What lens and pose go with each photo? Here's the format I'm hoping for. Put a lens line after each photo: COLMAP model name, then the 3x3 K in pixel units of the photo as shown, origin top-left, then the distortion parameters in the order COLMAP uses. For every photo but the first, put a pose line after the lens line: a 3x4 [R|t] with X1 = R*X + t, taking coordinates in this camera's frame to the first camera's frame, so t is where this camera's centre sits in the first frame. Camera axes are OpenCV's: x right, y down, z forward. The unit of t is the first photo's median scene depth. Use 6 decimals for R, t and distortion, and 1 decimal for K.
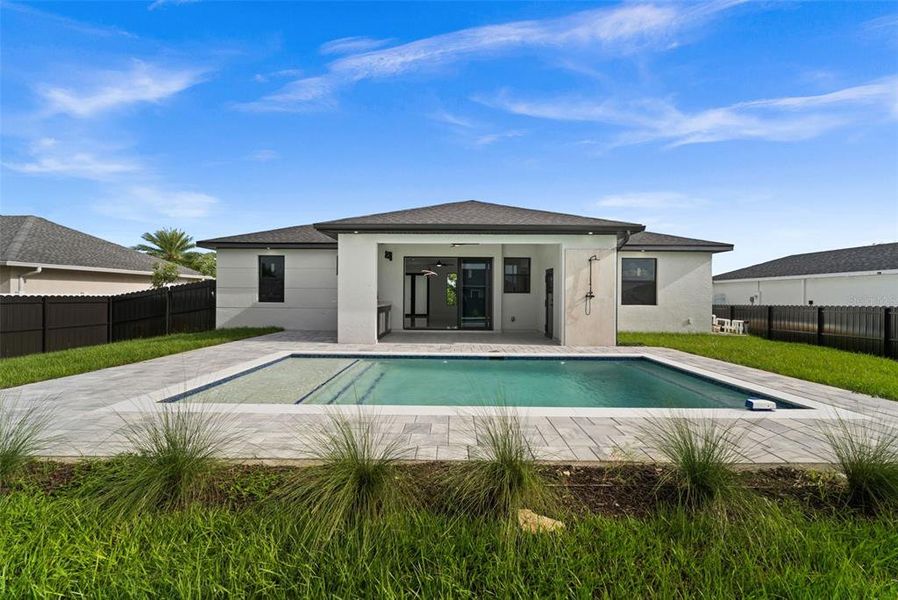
lens RADIAL K [[355.2, 0, 449.0], [0, 355.2, 300.0], [0, 0, 1]] dist [-0.000351, 0.000001]
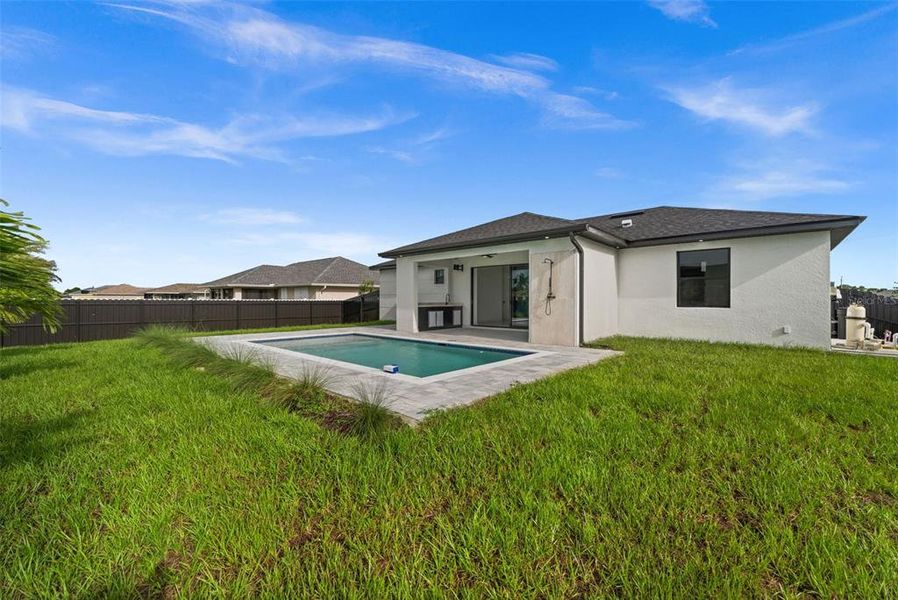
lens RADIAL K [[357.1, 0, 449.7], [0, 357.1, 299.7], [0, 0, 1]] dist [-0.000724, -0.000009]
pose [[0.752914, -0.008991, -0.658057, 0.636896], [0.002196, 0.999935, -0.011150, 0.004889], [0.658115, 0.006950, 0.752885, 0.011948]]
